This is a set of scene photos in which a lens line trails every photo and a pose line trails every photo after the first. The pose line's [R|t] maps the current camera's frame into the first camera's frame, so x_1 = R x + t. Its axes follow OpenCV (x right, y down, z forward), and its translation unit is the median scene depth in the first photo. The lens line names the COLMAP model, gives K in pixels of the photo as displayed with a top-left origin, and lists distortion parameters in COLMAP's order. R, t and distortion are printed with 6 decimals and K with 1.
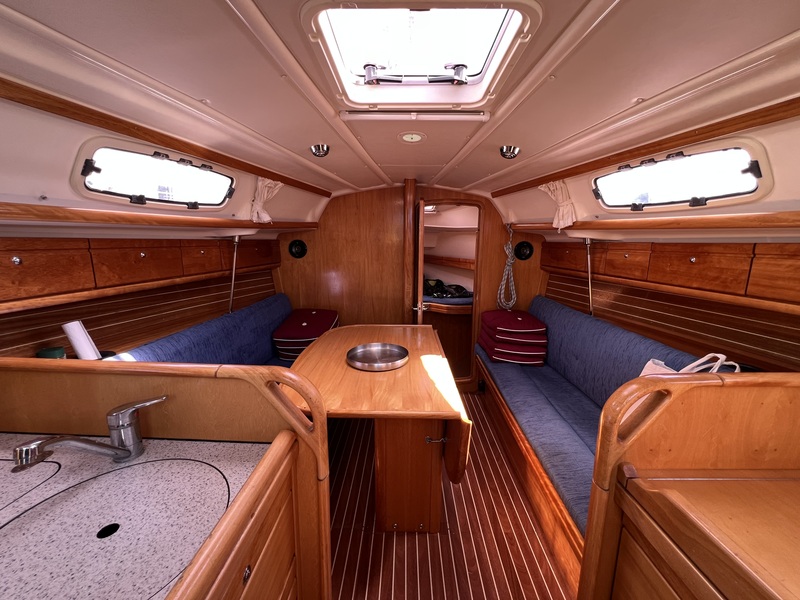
lens RADIAL K [[319.4, 0, 398.5], [0, 319.4, 300.8], [0, 0, 1]] dist [-0.001542, 0.000560]
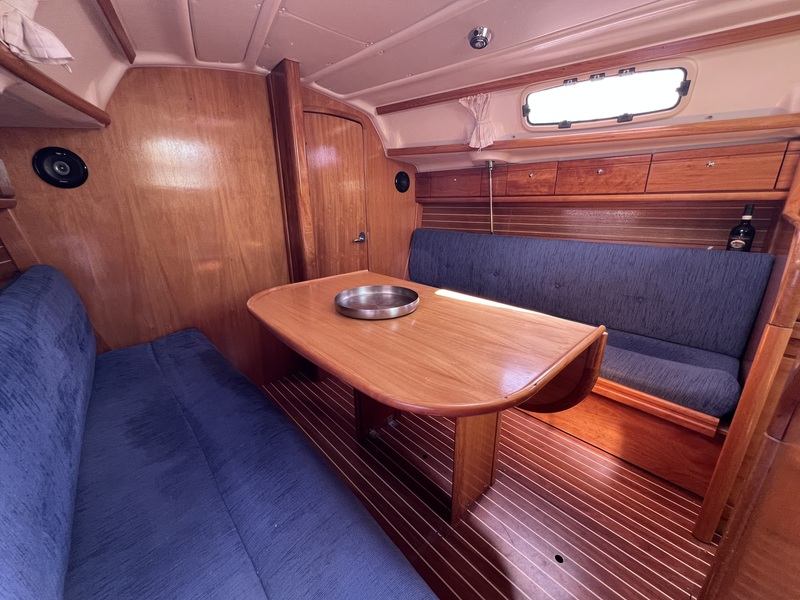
lens RADIAL K [[319.4, 0, 398.5], [0, 319.4, 300.8], [0, 0, 1]] dist [-0.001542, 0.000560]
pose [[0.718632, -0.220521, 0.659499, -0.534451], [0.142655, 0.974966, 0.170560, 0.038454], [-0.680601, -0.028489, 0.732100, 0.519643]]
